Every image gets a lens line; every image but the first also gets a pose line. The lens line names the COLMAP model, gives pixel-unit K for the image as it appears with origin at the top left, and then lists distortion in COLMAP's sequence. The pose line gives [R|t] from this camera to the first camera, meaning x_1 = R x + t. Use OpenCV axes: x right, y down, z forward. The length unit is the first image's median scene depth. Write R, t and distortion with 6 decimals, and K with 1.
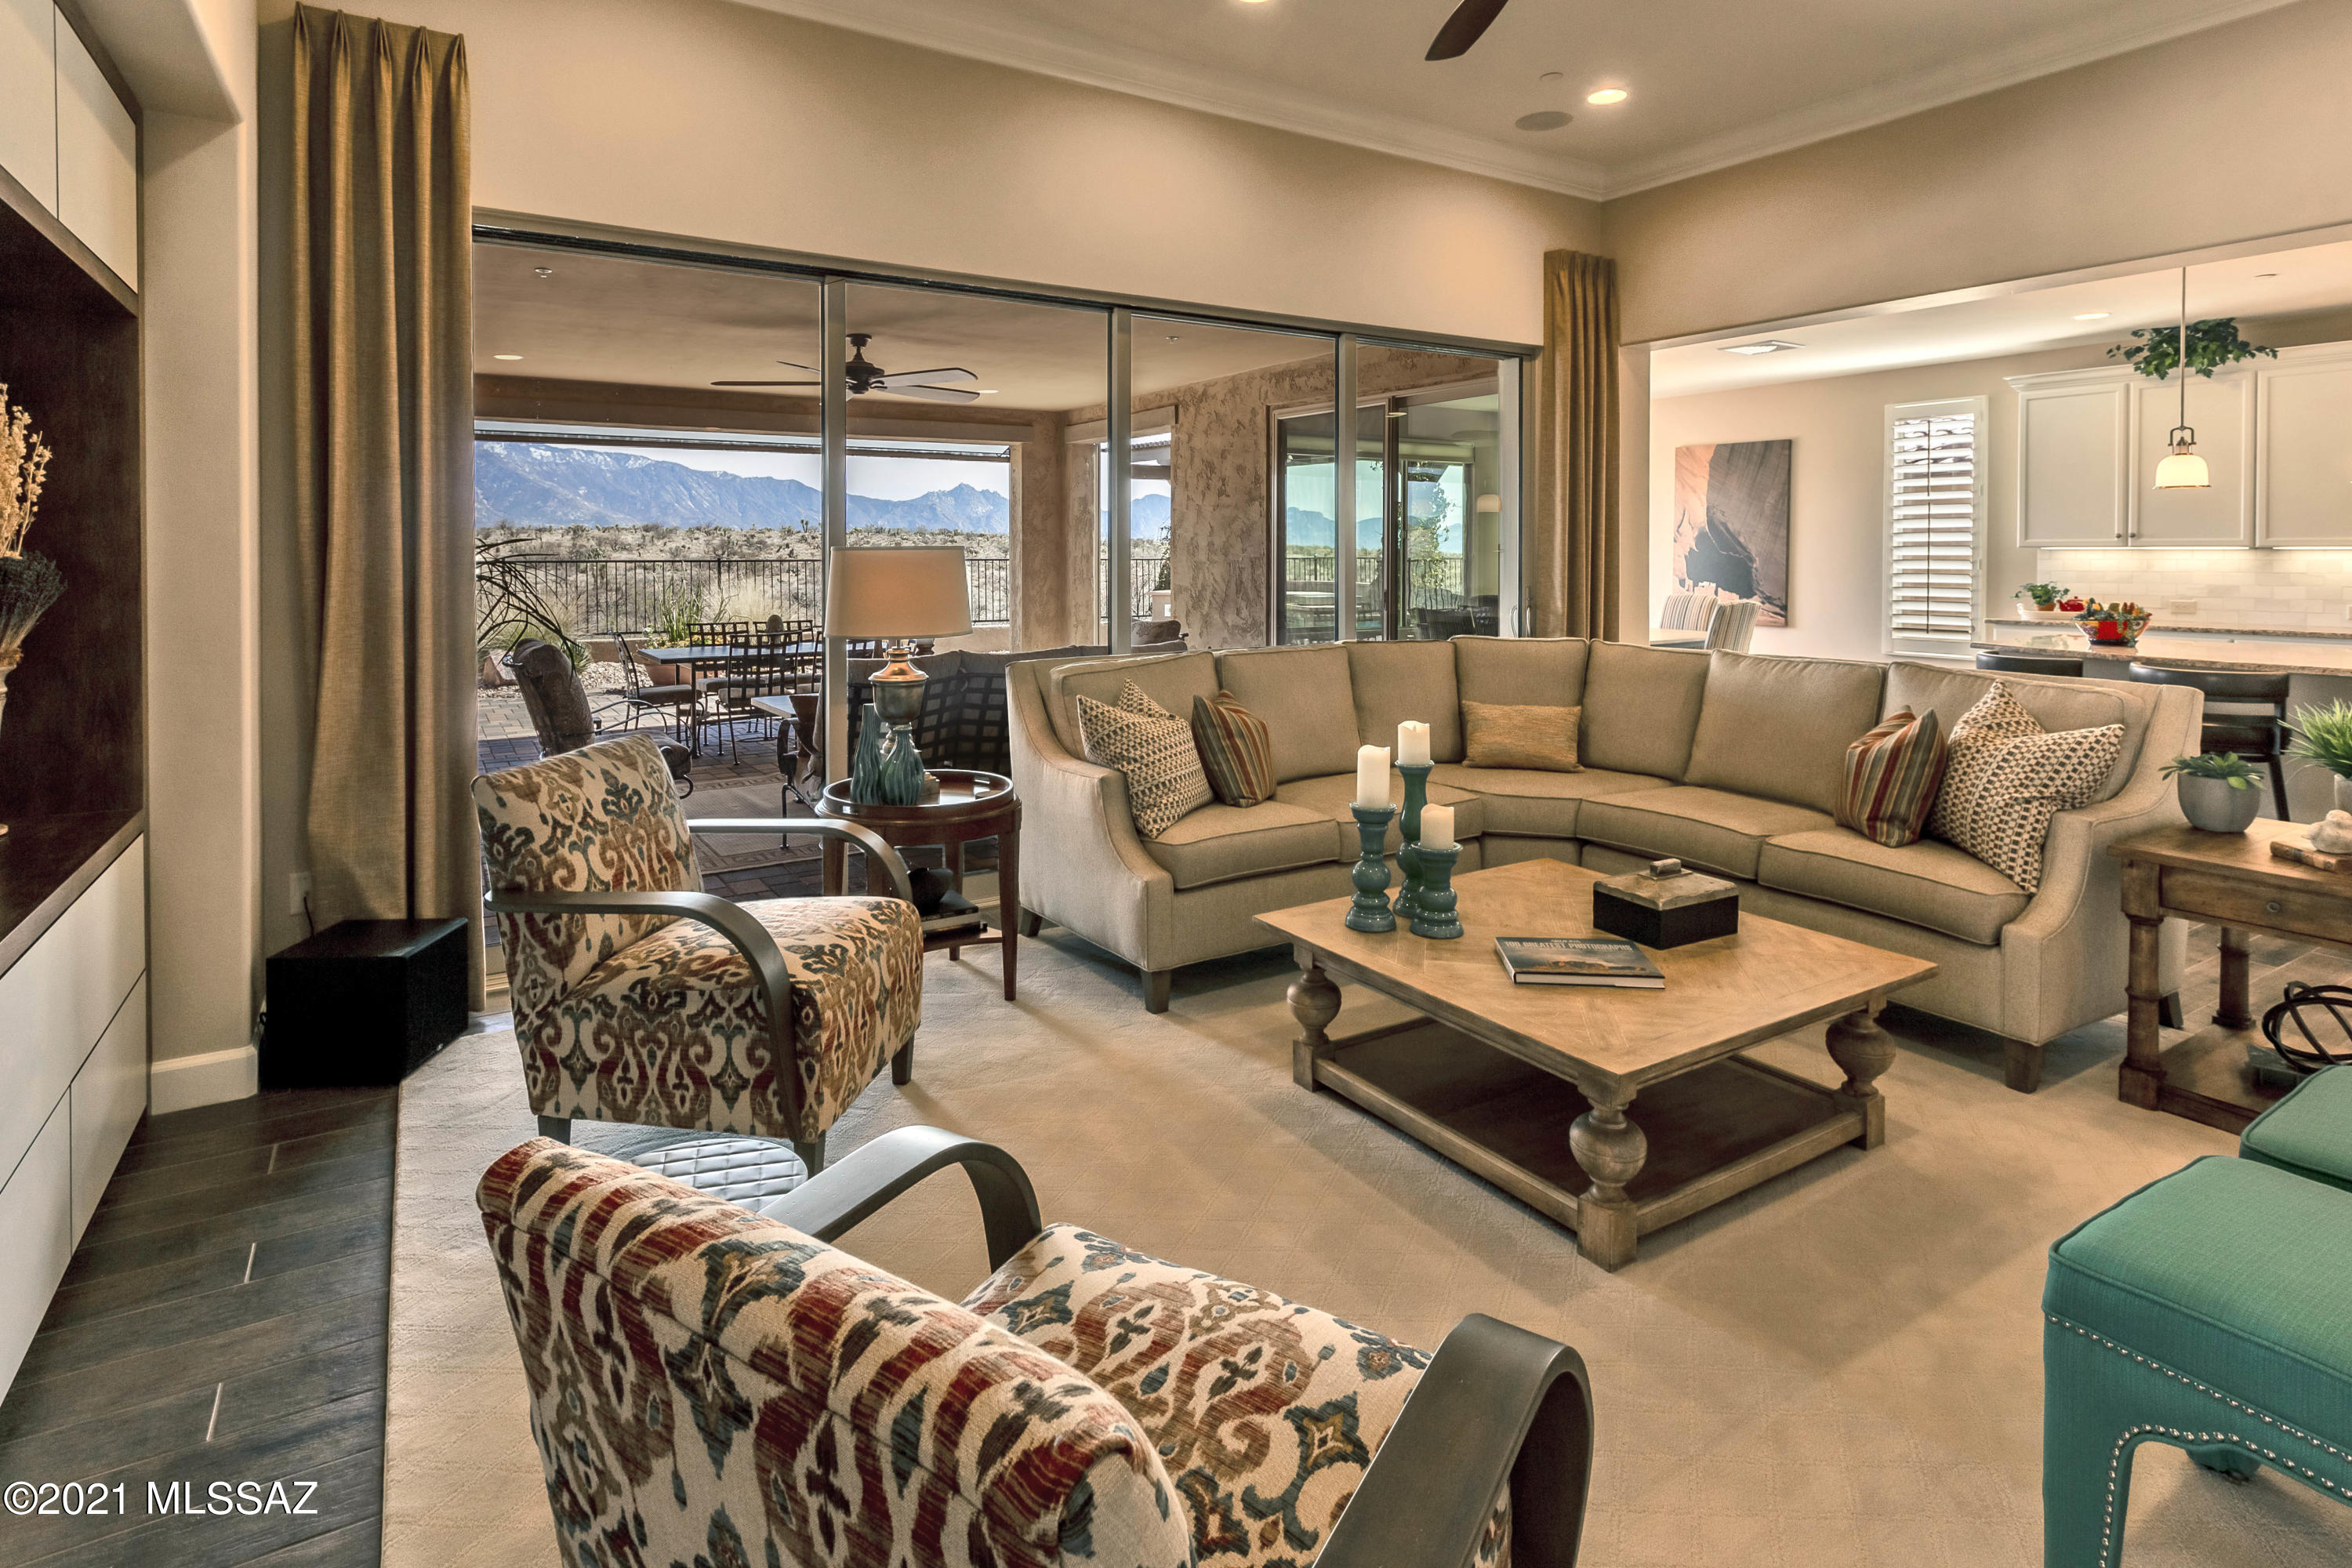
lens RADIAL K [[1172.4, 0, 1136.2], [0, 1172.4, 569.3], [0, 0, 1]] dist [-0.004210, -0.001123]
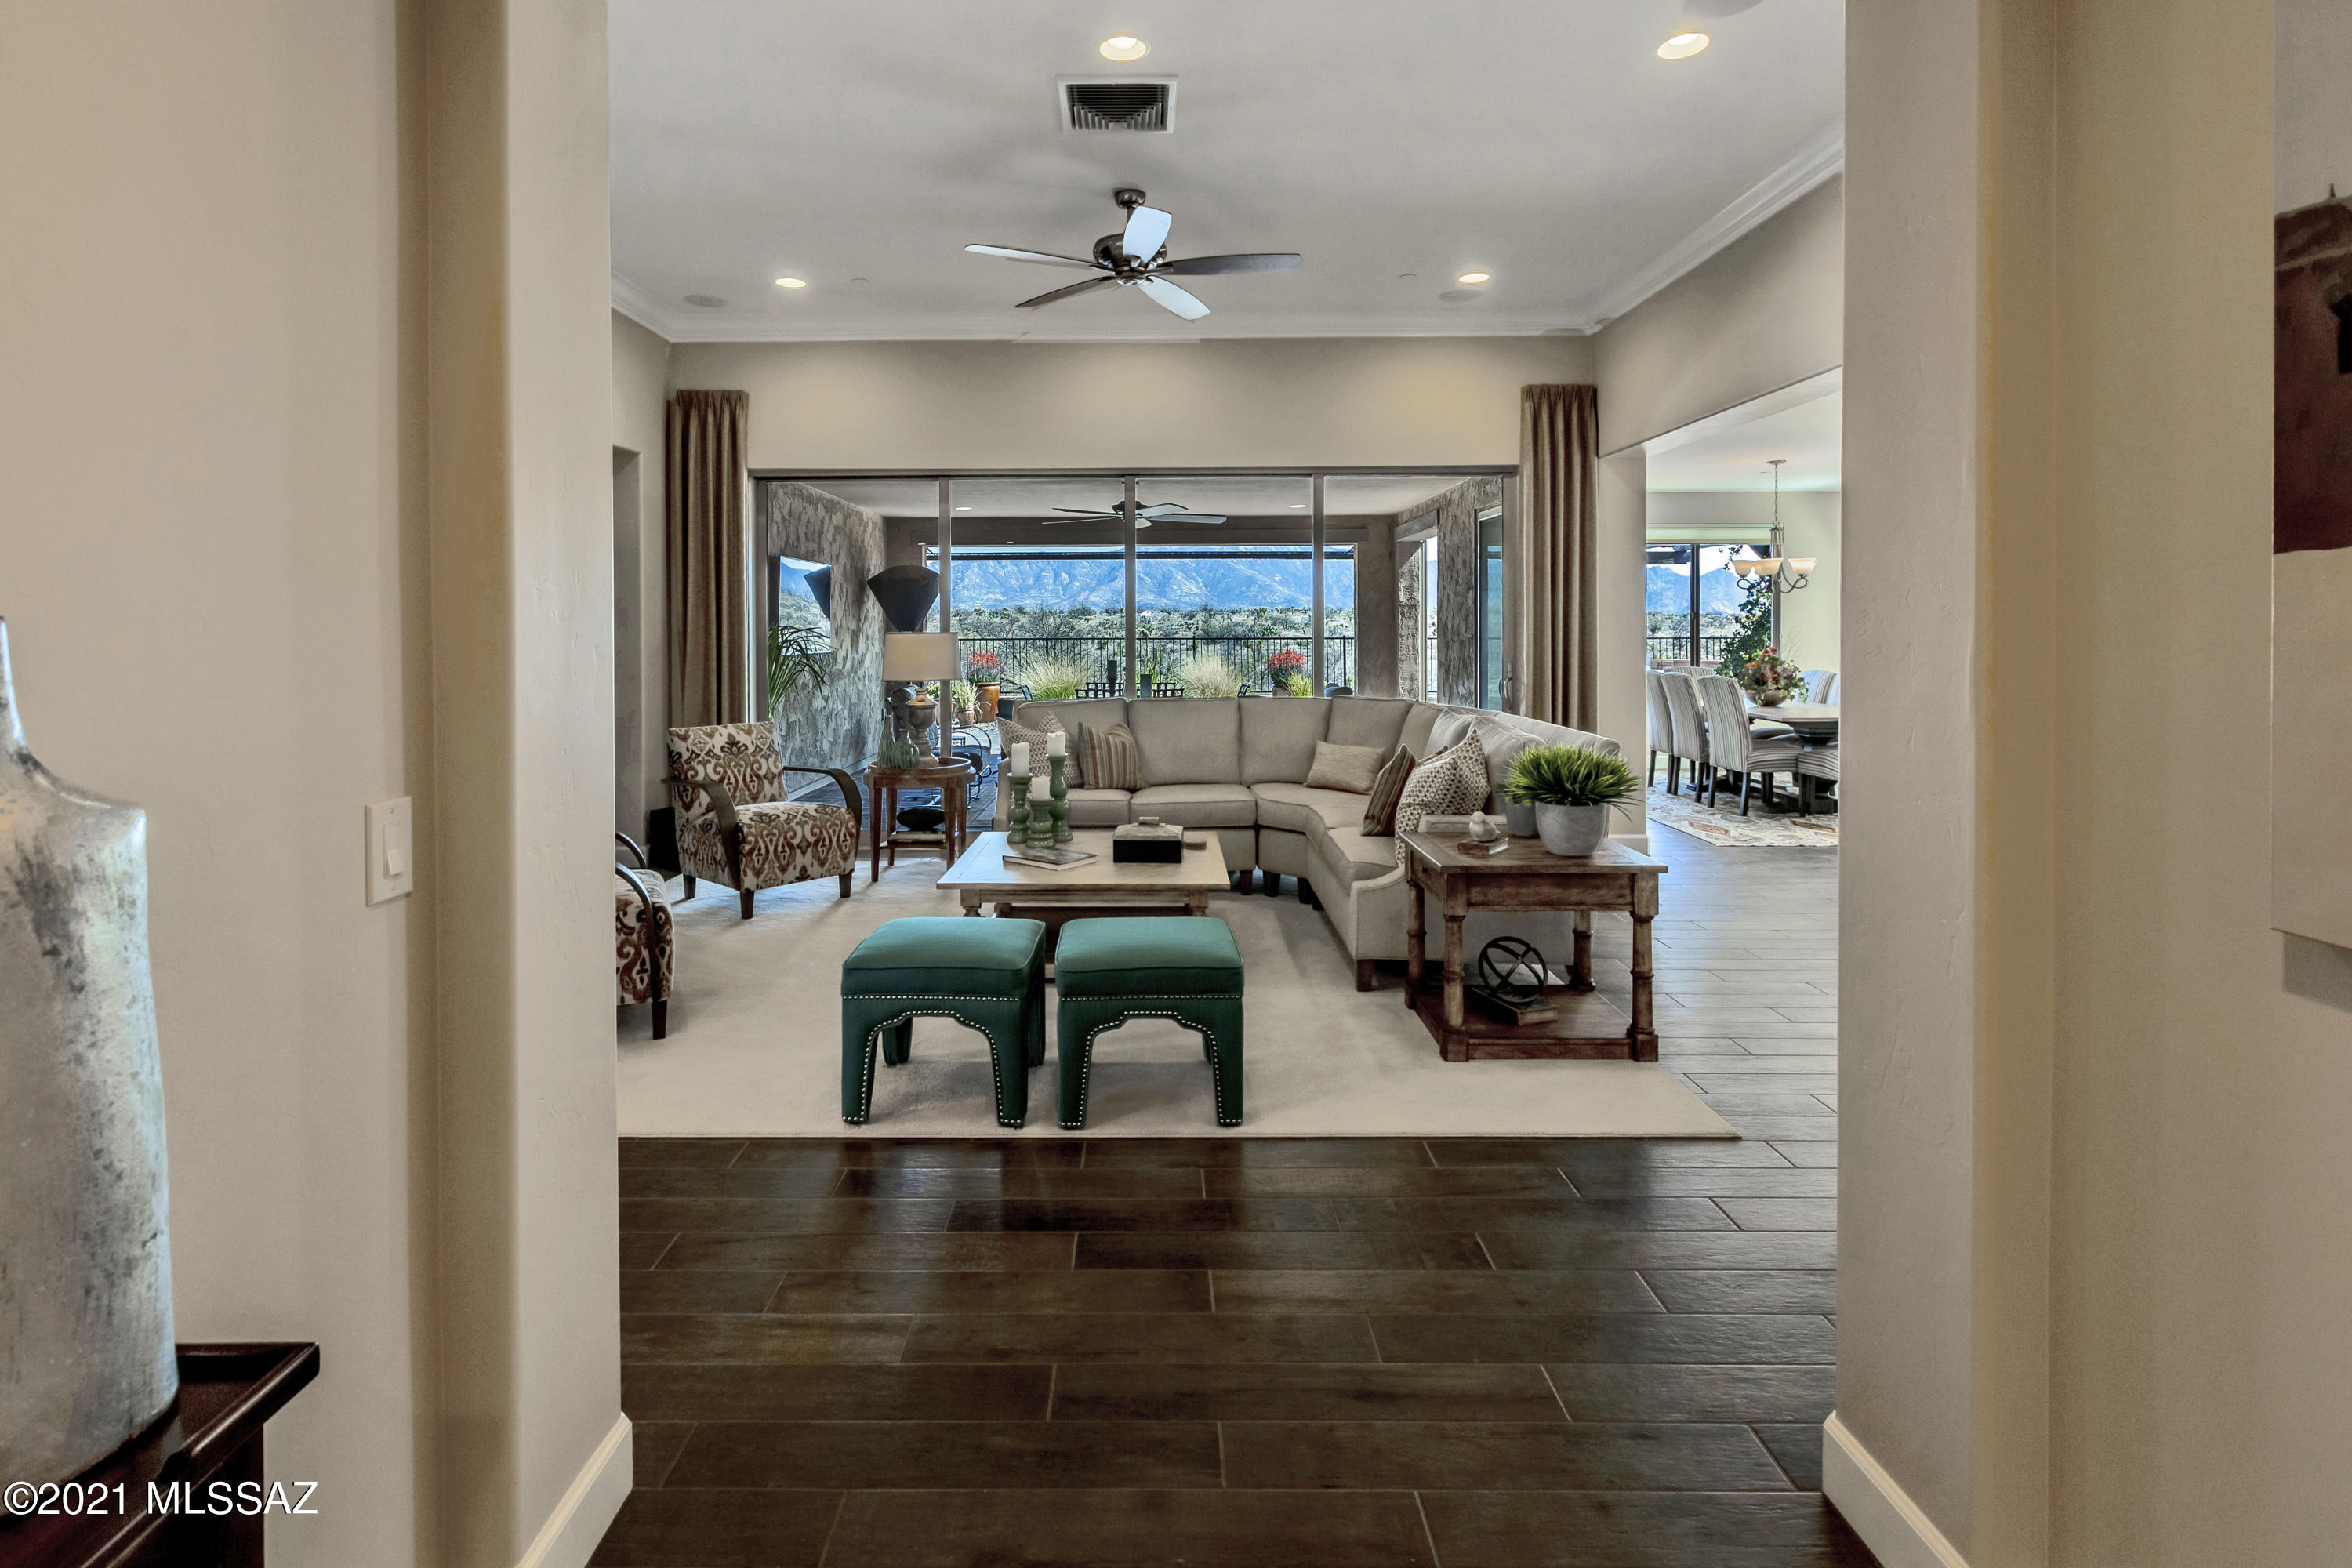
lens RADIAL K [[1114.5, 0, 1173.6], [0, 1114.5, 638.4], [0, 0, 1]] dist [0.003643, -0.000071]
pose [[0.855515, 0.002359, -0.517772, 0.624990], [-0.005850, 0.999970, -0.005110, -0.001706], [0.517744, 0.007400, 0.855503, -0.173532]]
